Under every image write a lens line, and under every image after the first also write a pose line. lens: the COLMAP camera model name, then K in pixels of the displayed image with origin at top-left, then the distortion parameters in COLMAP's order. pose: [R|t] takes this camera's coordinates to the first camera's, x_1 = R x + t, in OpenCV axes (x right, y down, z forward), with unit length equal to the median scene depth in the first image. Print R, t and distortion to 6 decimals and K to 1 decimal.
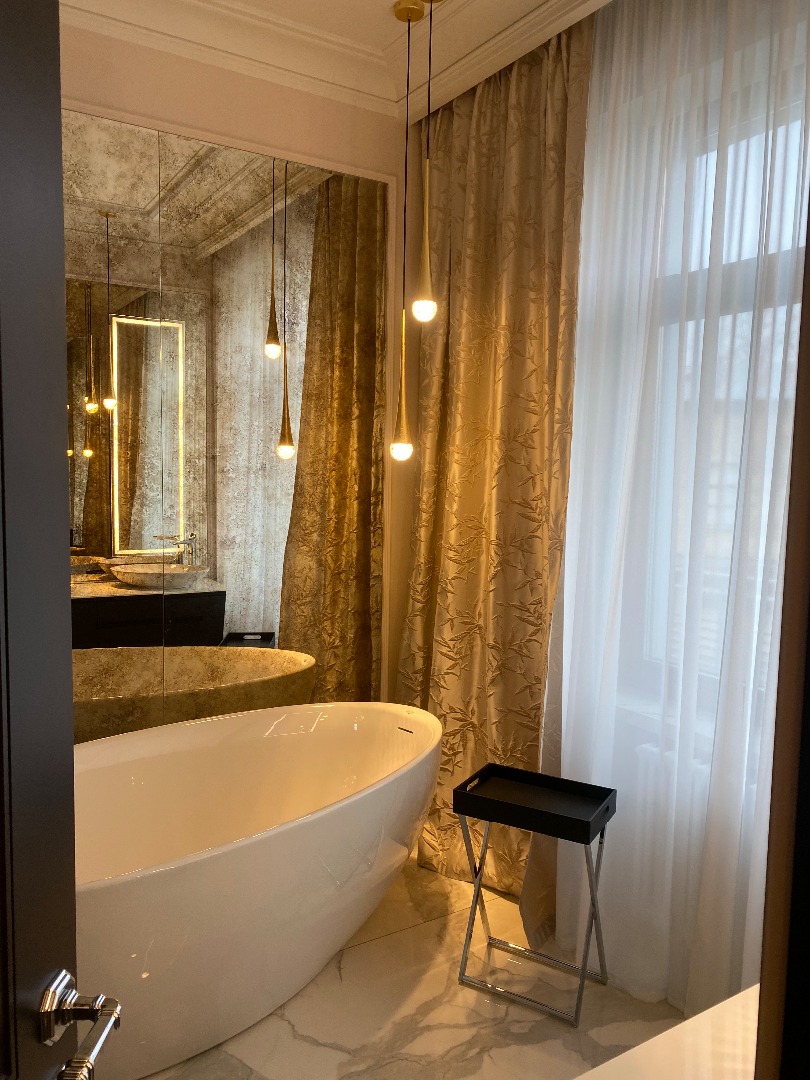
lens RADIAL K [[818.0, 0, 410.8], [0, 818.0, 543.3], [0, 0, 1]] dist [0.002074, -0.046682]
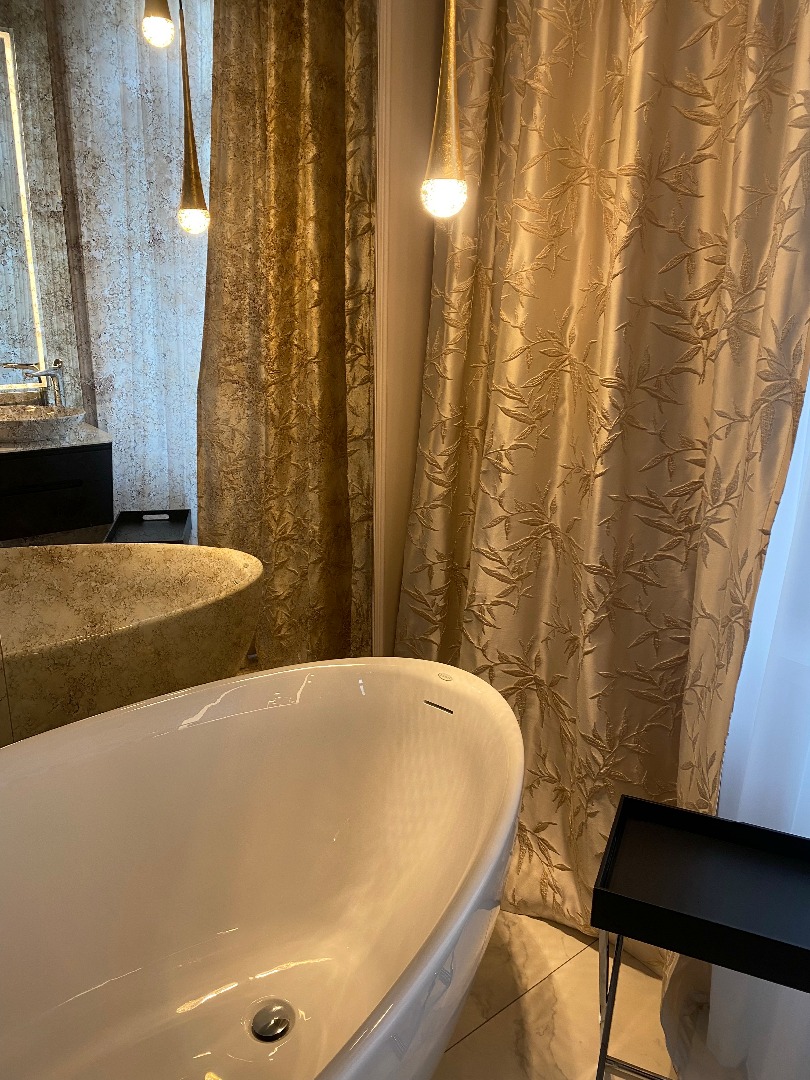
lens RADIAL K [[818.0, 0, 401.7], [0, 818.0, 547.0], [0, 0, 1]] dist [0.002074, -0.046682]
pose [[0.994232, -0.039389, 0.099757, -0.080378], [0.015823, 0.973810, 0.226813, -0.018286], [-0.106078, -0.223927, 0.968816, 0.418599]]
